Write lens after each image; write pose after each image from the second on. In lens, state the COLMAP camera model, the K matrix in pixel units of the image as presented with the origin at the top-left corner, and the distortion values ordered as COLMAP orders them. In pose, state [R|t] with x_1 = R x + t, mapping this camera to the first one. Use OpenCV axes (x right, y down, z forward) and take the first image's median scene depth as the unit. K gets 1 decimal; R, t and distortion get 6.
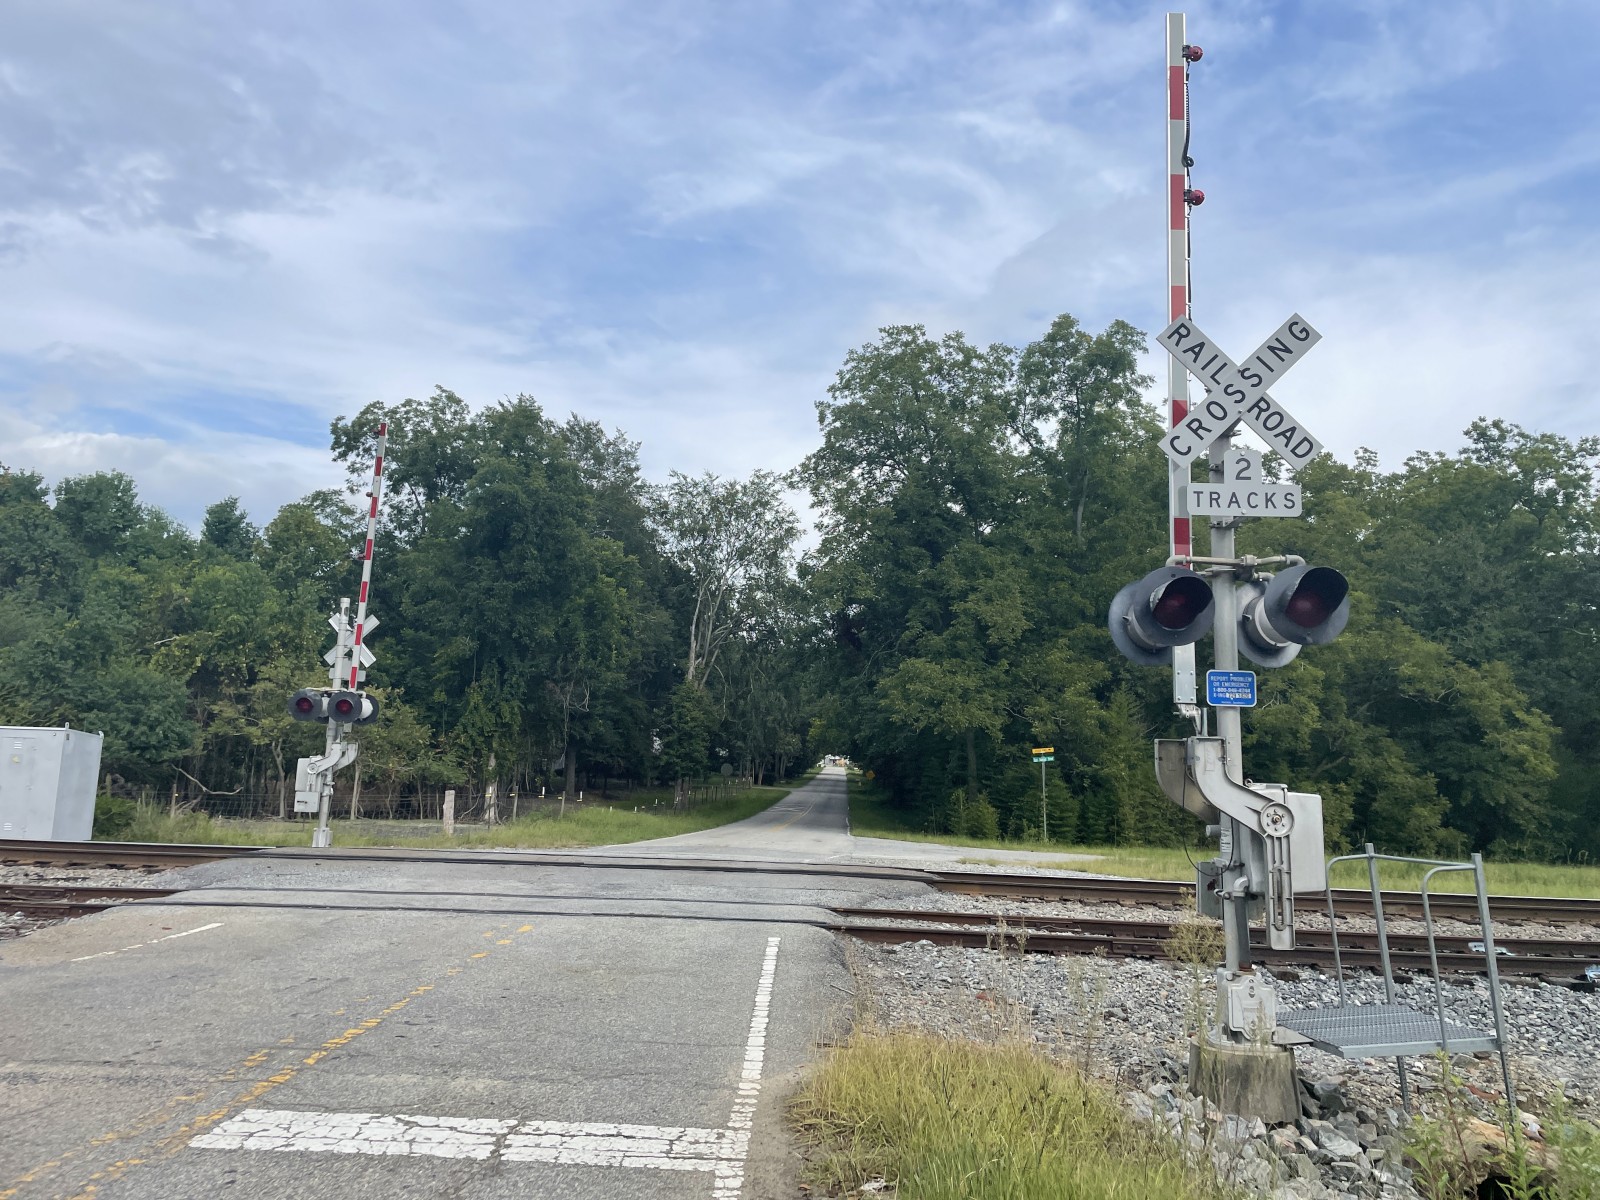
lens RADIAL K [[1185.1, 0, 809.3], [0, 1185.1, 584.7], [0, 0, 1]] dist [0.100547, -0.123732]
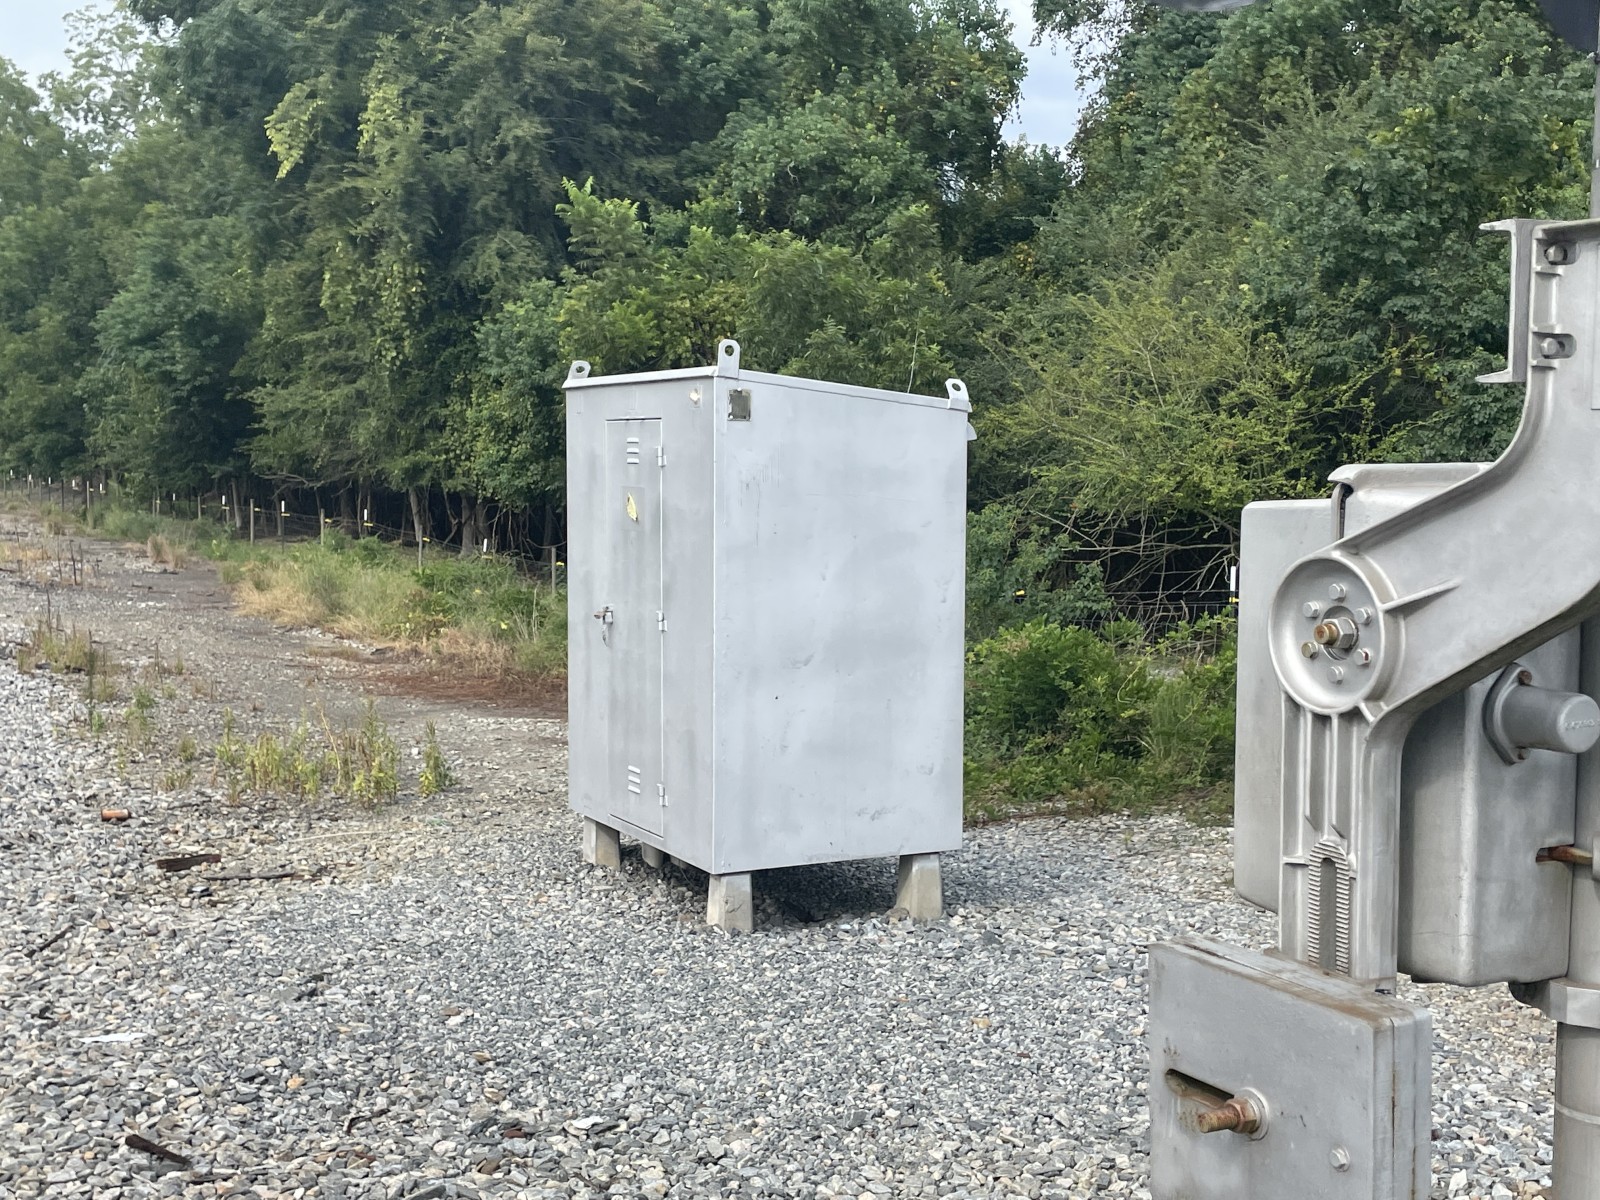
lens RADIAL K [[1899.4, 0, 800.0], [0, 1899.4, 600.0], [0, 0, 1]] dist [0.103023, -0.098125]
pose [[0.470702, 0.035249, -0.881588, -0.153234], [0.141472, 0.983257, 0.114850, 0.062632], [0.870876, -0.178780, 0.457834, 0.430312]]
